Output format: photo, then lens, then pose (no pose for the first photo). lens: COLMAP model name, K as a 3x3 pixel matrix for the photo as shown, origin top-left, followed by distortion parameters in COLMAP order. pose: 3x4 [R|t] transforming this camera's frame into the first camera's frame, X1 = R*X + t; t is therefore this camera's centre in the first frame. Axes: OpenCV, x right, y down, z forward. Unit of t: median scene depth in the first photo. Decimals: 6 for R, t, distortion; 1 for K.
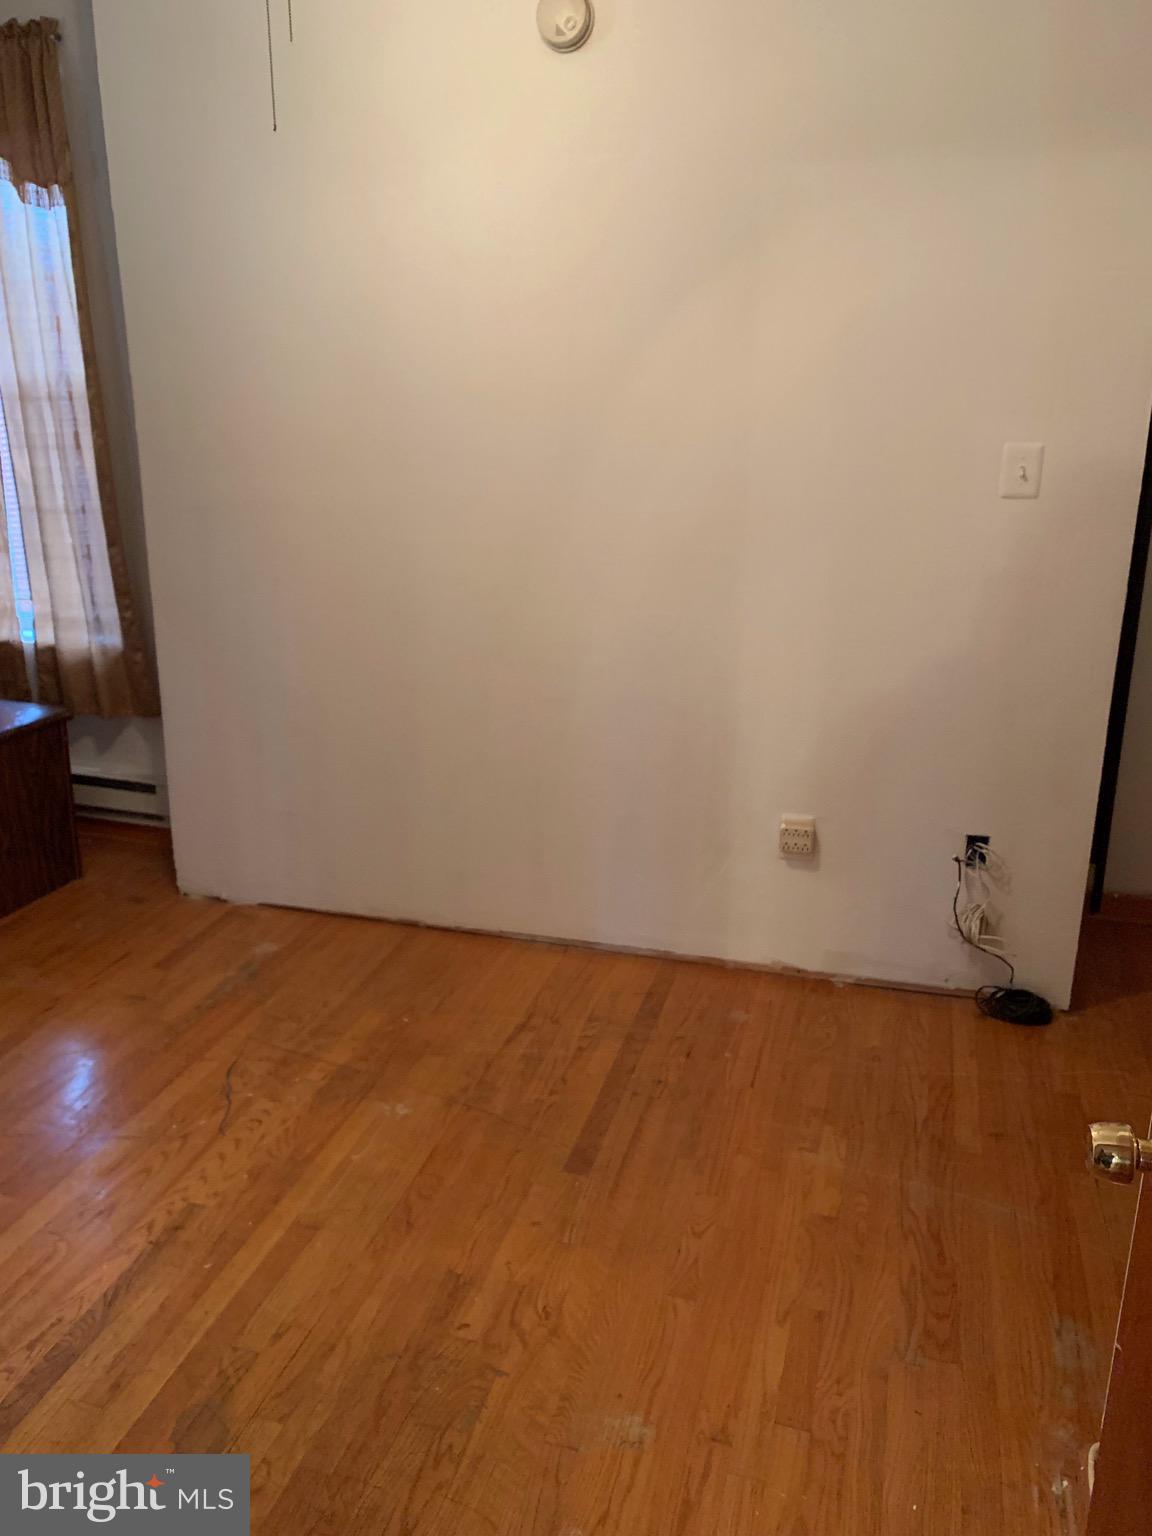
lens RADIAL K [[1180.7, 0, 582.7], [0, 1180.7, 756.2], [0, 0, 1]] dist [0.008285, 0.000283]
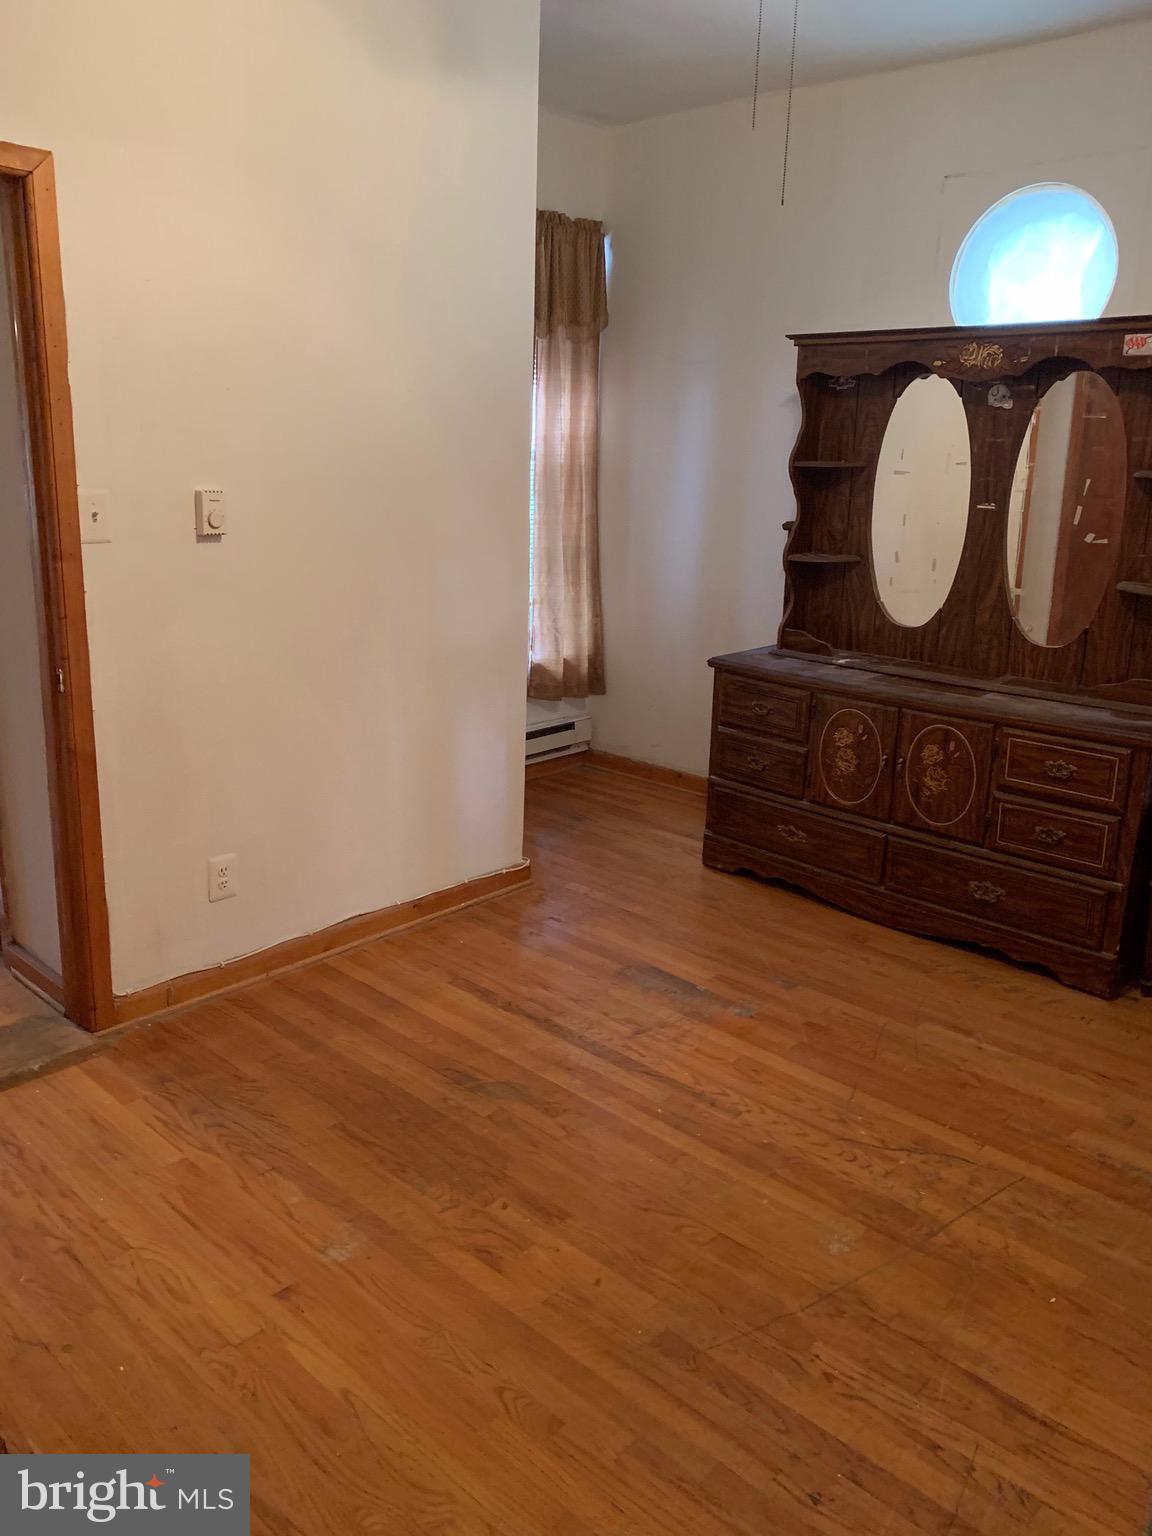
lens RADIAL K [[1174.9, 0, 594.9], [0, 1174.9, 771.6], [0, 0, 1]] dist [0.064607, -0.148625]
pose [[-0.453467, 0.214912, -0.864974, 0.513454], [-0.285302, 0.884425, 0.369316, -0.241264], [0.844376, 0.414252, -0.339742, 0.836109]]
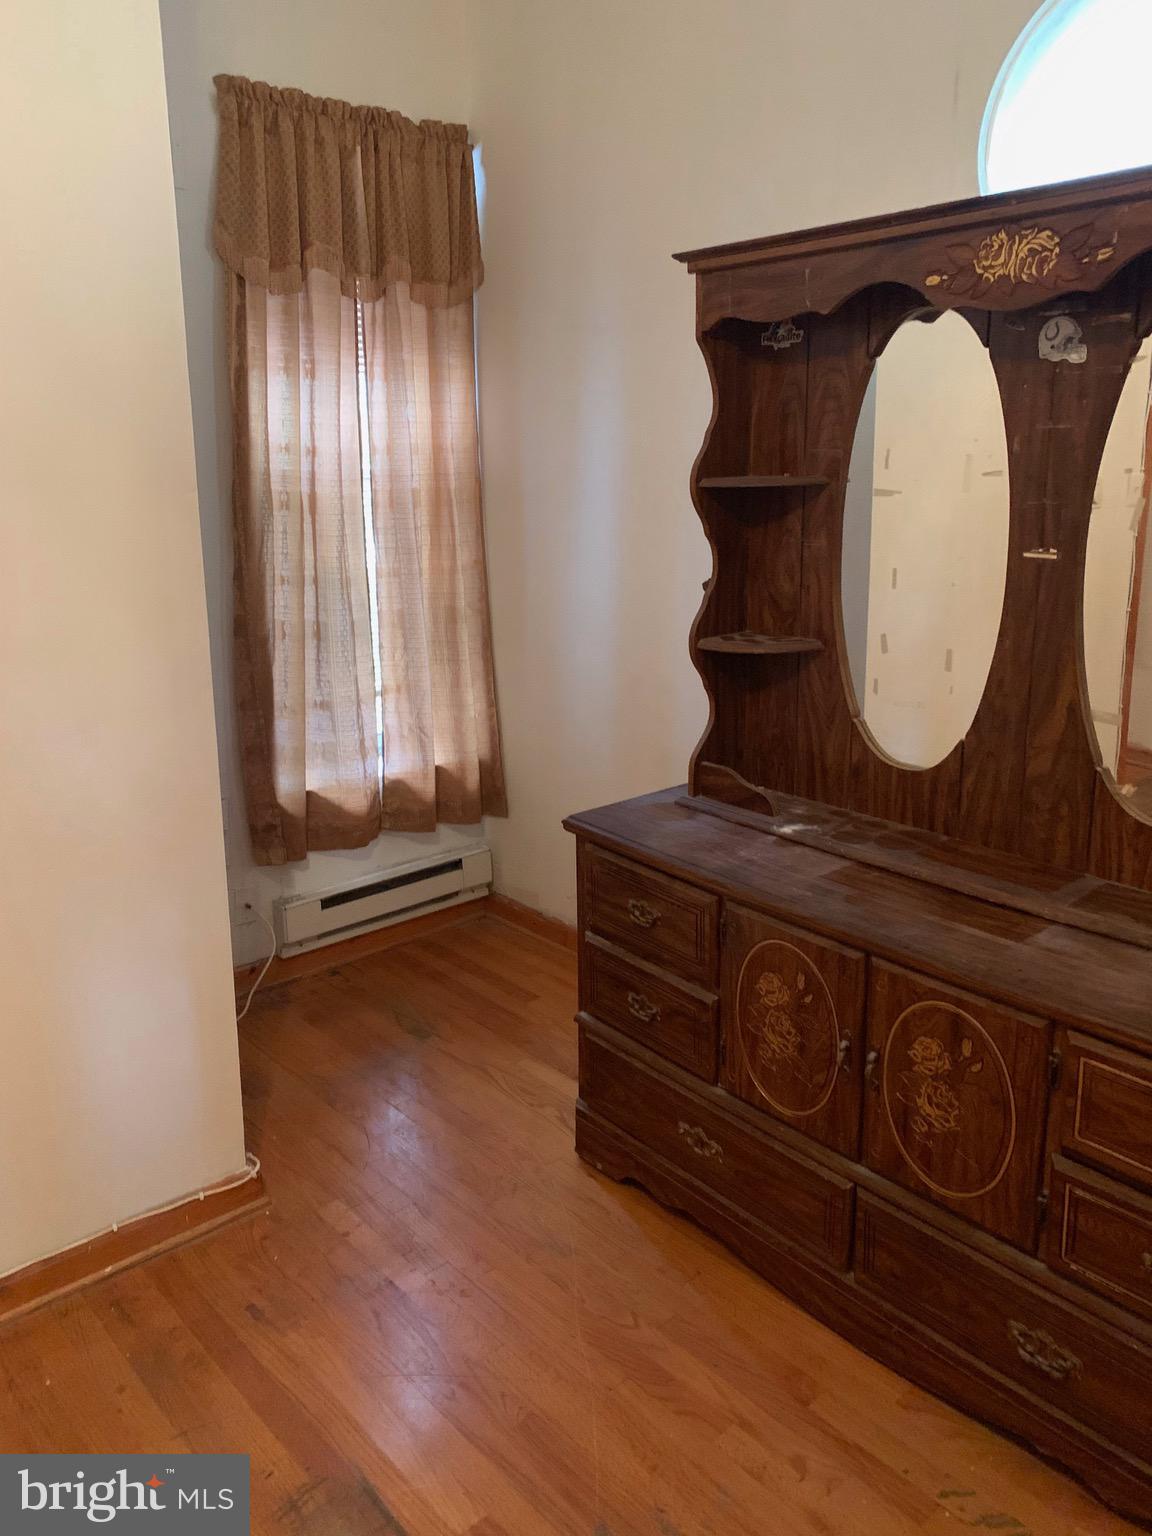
lens RADIAL K [[1172.9, 0, 596.6], [0, 1172.9, 759.9], [0, 0, 1]] dist [0.006291, -0.002519]
pose [[-0.536652, 0.203904, -0.818797, -0.104371], [-0.241245, 0.892784, 0.380445, -0.231688], [0.808583, 0.401697, -0.429923, 0.773019]]
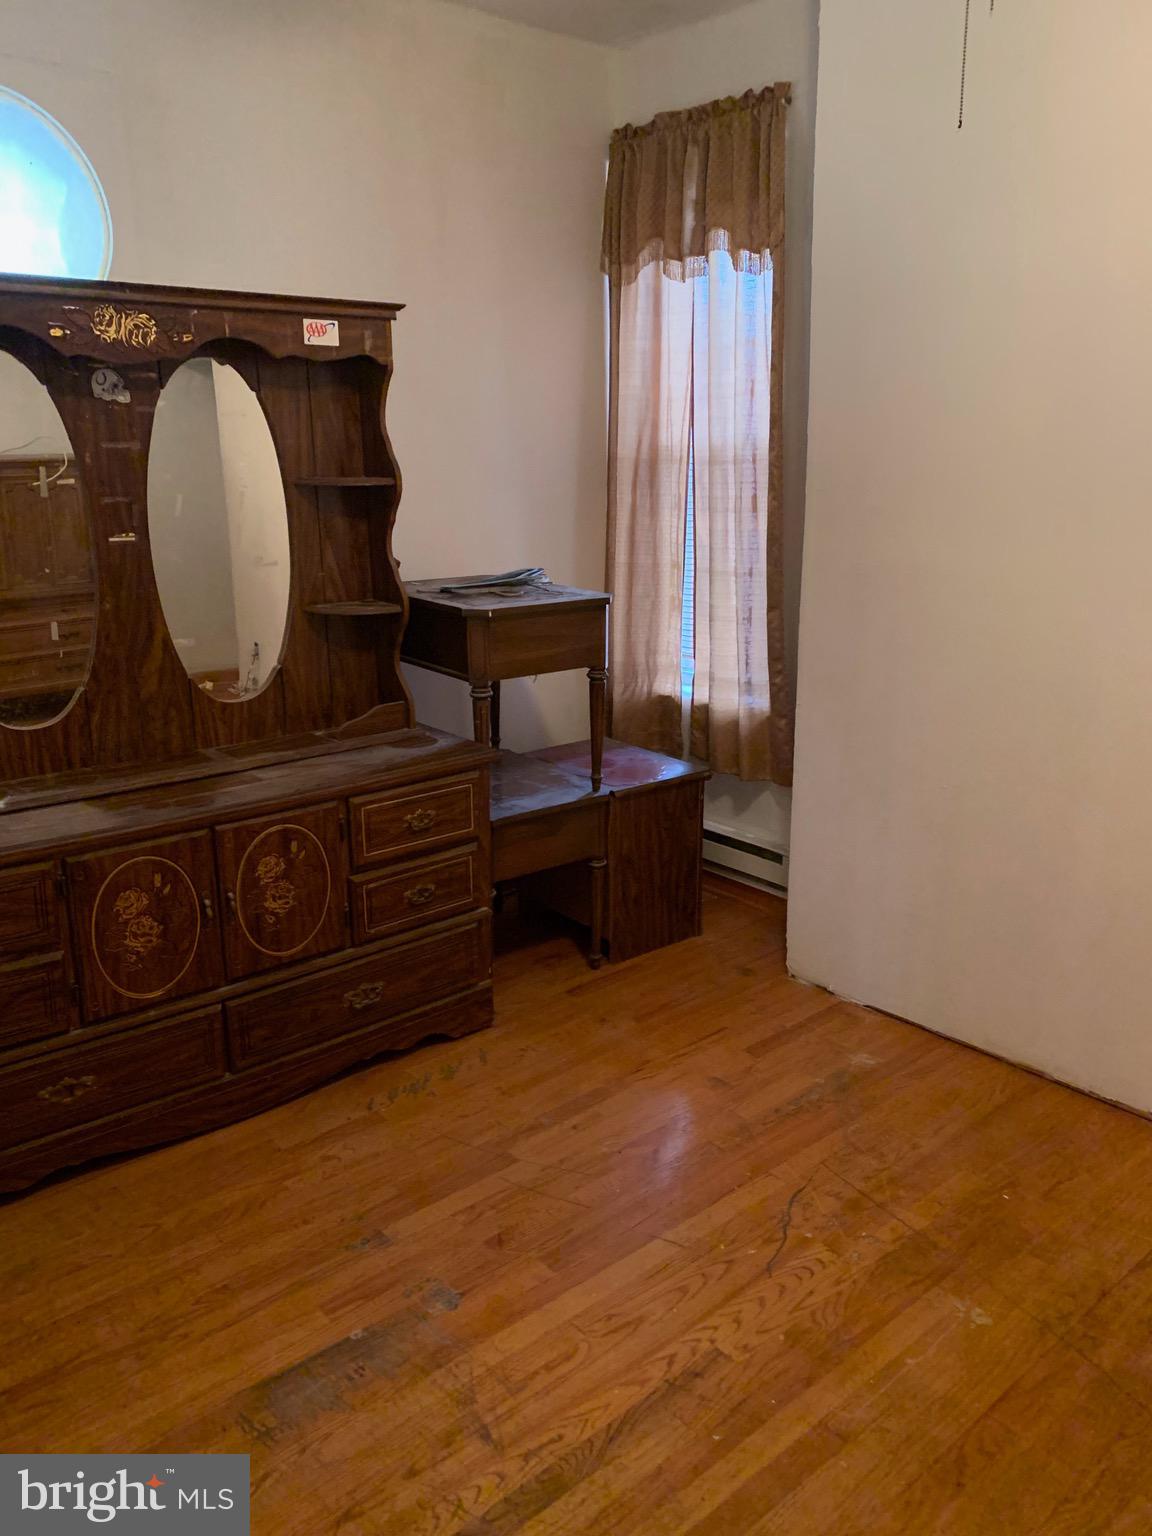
lens RADIAL K [[1168.3, 0, 576.0], [0, 1168.3, 768.0], [0, 0, 1]] dist [0.011072, -0.007679]
pose [[0.836209, 0.123364, -0.534356, -0.000086], [-0.140969, 0.989982, 0.007950, -0.037074], [0.529984, 0.068680, 0.845222, 0.117960]]
